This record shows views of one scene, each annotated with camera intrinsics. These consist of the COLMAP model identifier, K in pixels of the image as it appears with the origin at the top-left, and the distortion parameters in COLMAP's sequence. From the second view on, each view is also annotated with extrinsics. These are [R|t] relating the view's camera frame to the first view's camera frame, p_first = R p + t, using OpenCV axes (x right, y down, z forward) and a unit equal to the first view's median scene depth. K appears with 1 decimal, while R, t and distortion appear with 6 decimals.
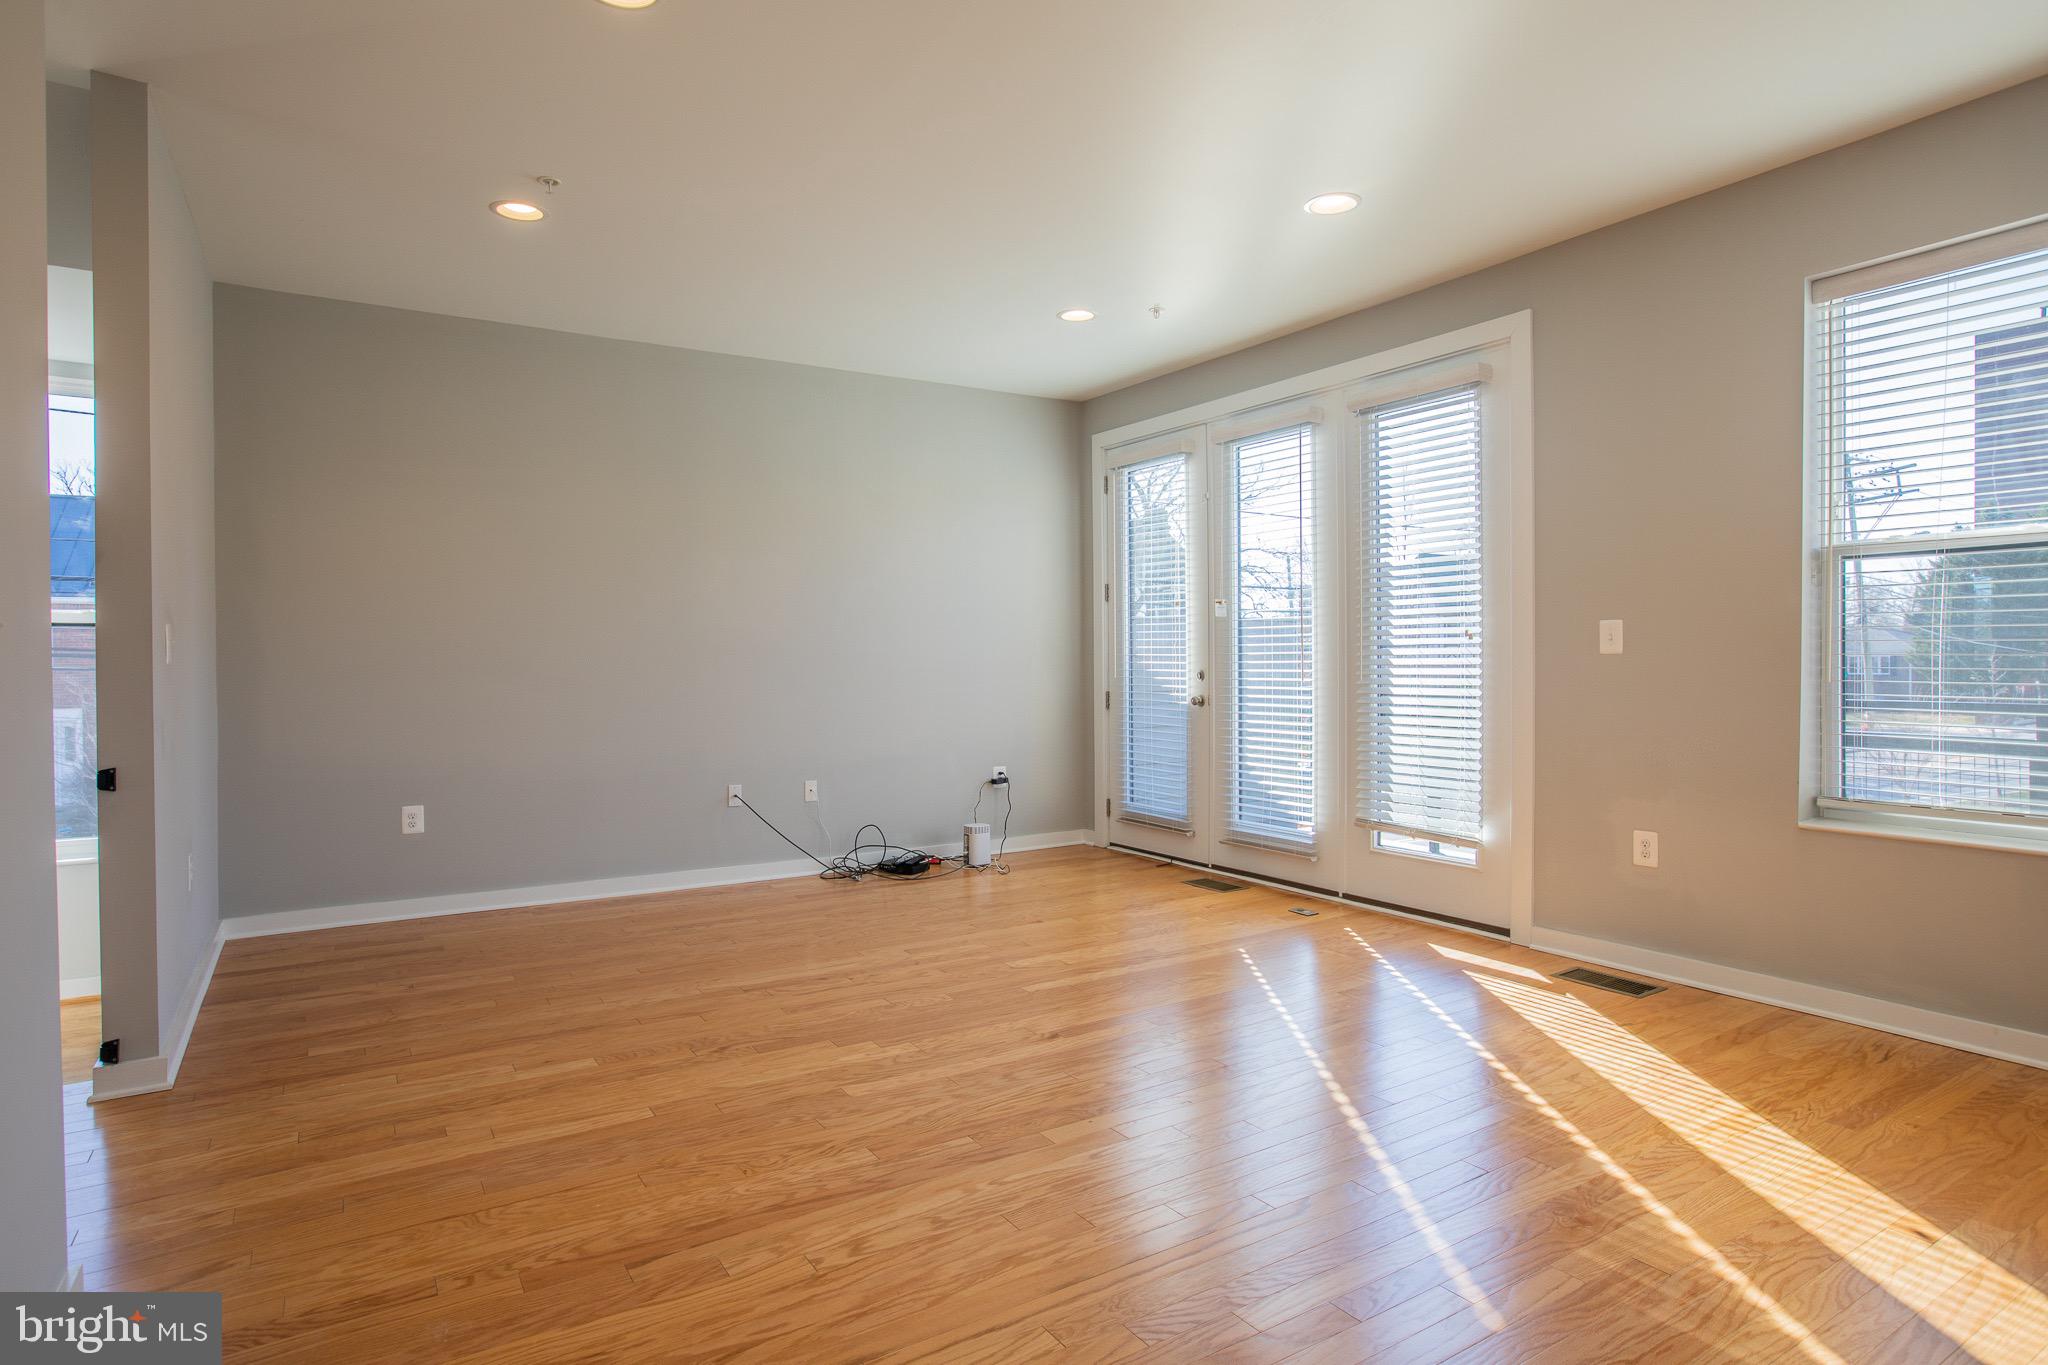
lens RADIAL K [[1119.2, 0, 1030.1], [0, 1119.2, 676.5], [0, 0, 1]] dist [-0.037074, 0.022572]
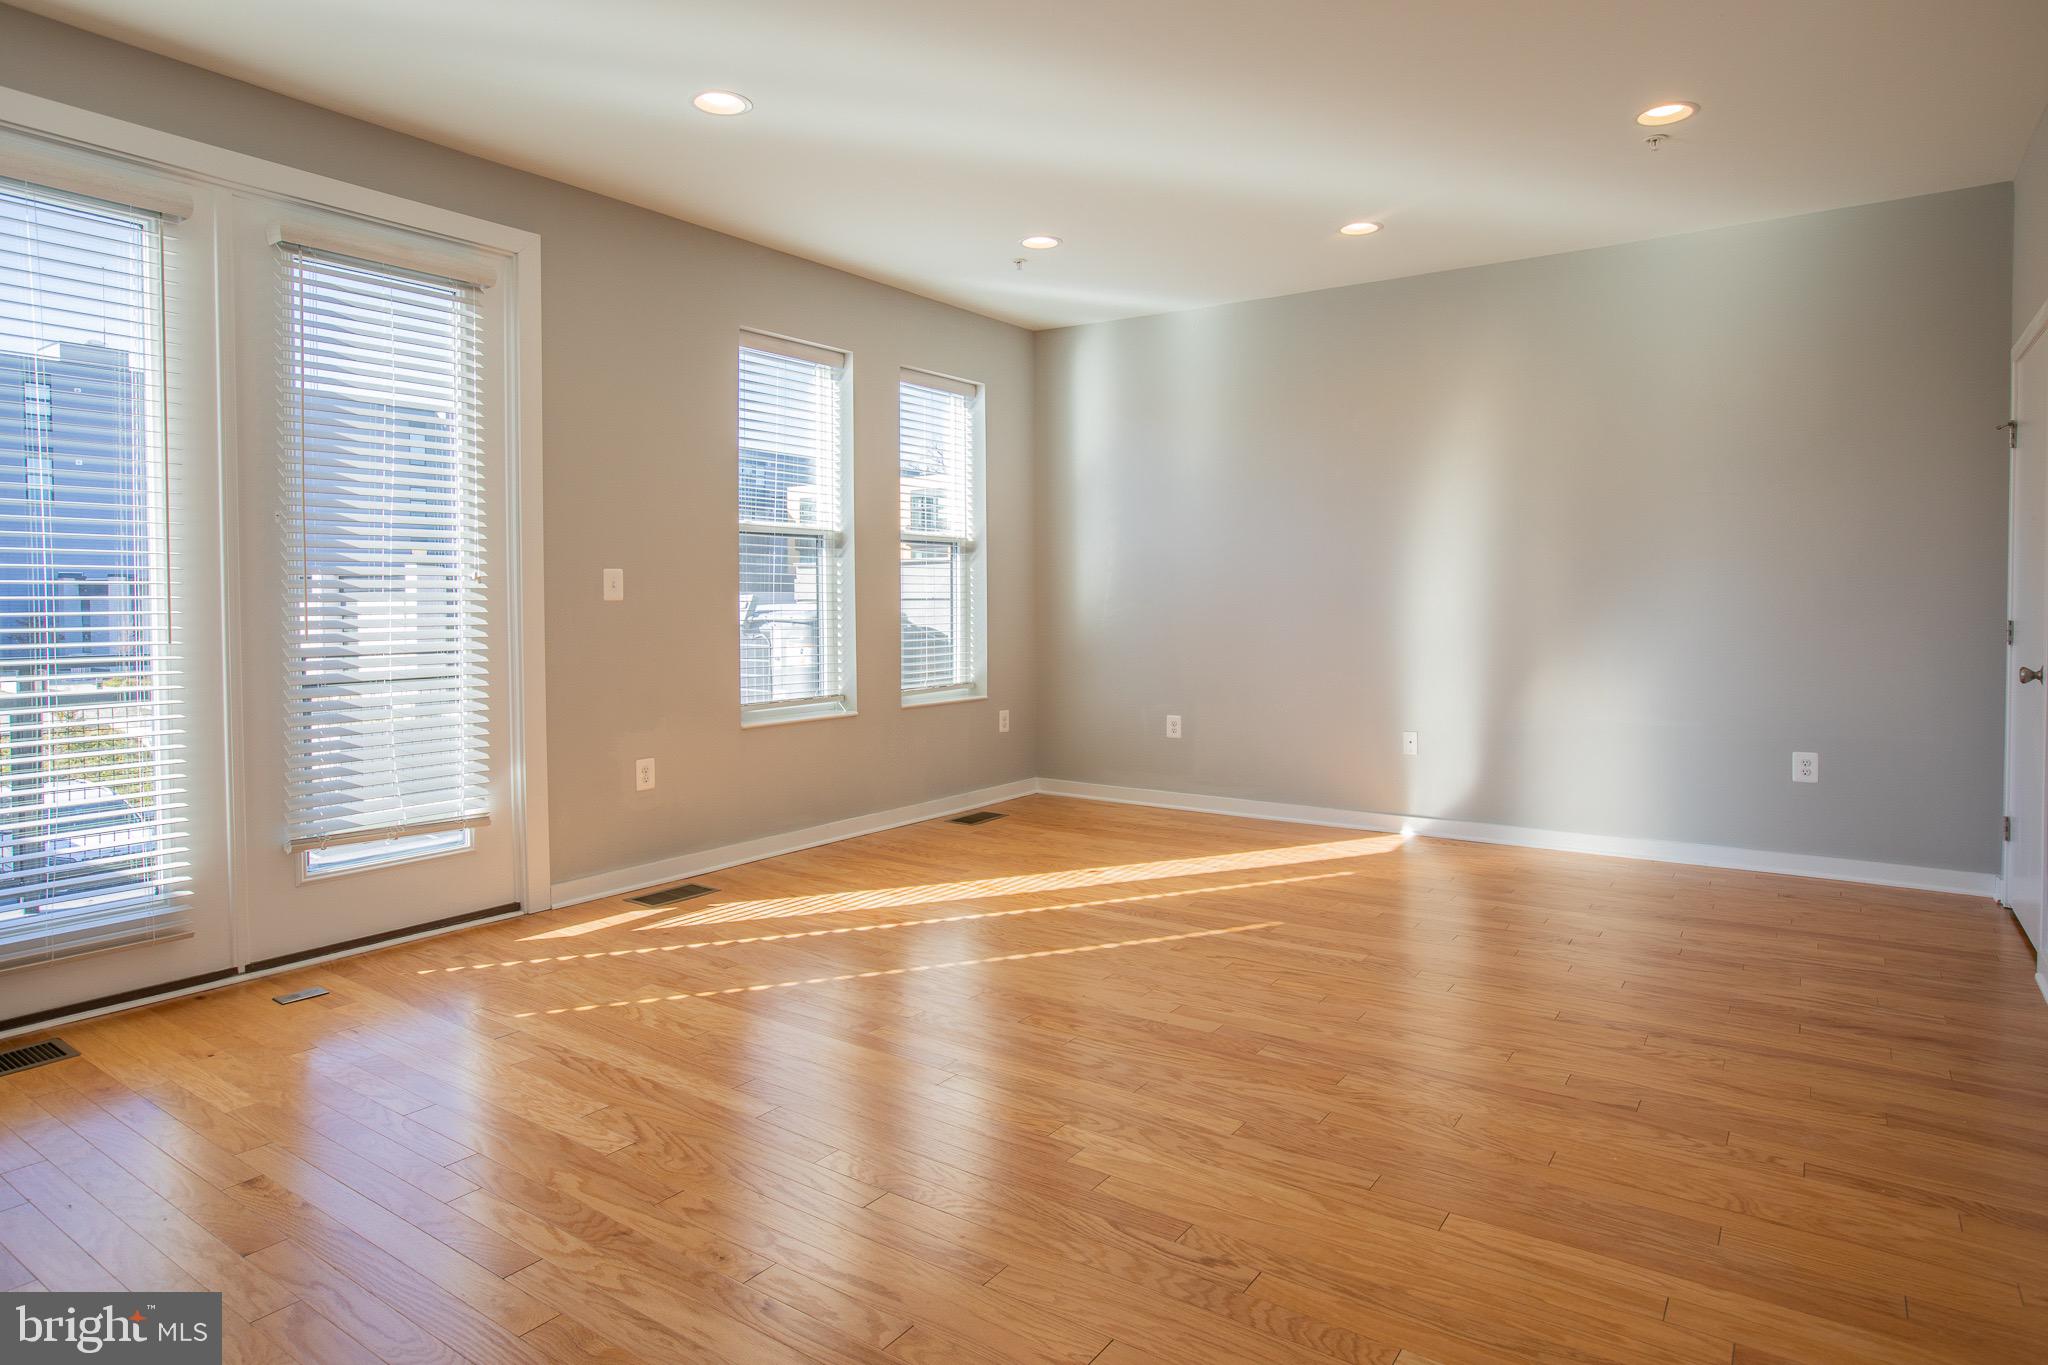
lens RADIAL K [[1119.2, 0, 1026.6], [0, 1119.2, 611.8], [0, 0, 1]] dist [-0.037074, 0.022572]
pose [[-0.365792, -0.002048, 0.930694, -0.656028], [0.019732, 0.999756, 0.009955, -0.012984], [-0.930487, 0.022006, -0.365662, 1.085463]]
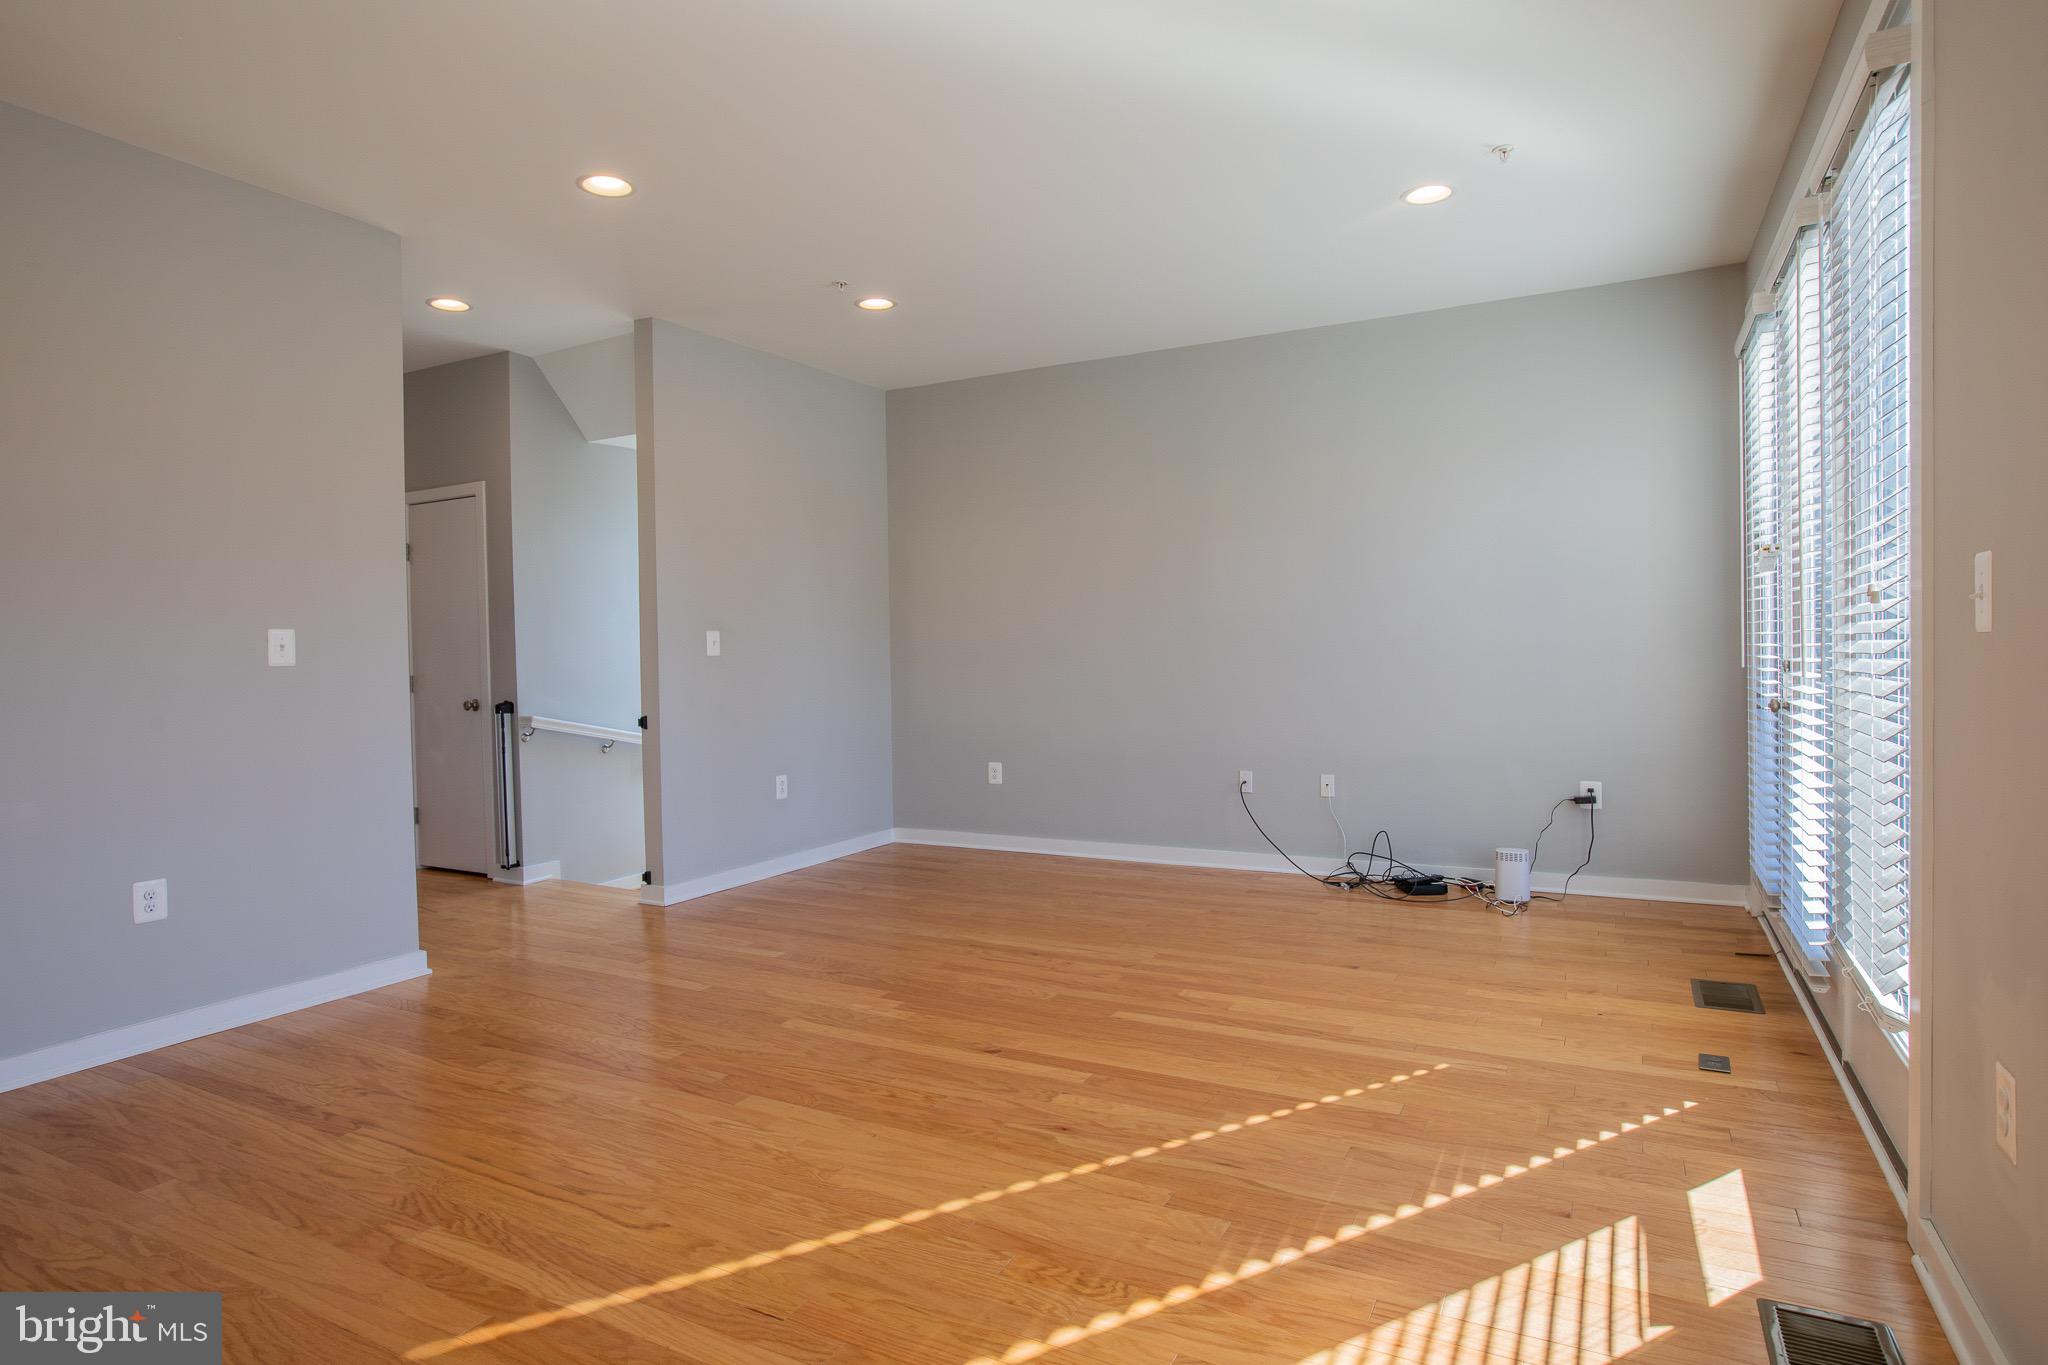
lens RADIAL K [[1119.2, 0, 1031.0], [0, 1119.2, 668.6], [0, 0, 1]] dist [-0.037074, 0.022572]
pose [[0.476882, 0.013259, -0.878867, 0.766087], [0.004889, 0.999831, 0.017736, -0.021297], [0.878953, -0.012755, 0.476737, 0.502500]]
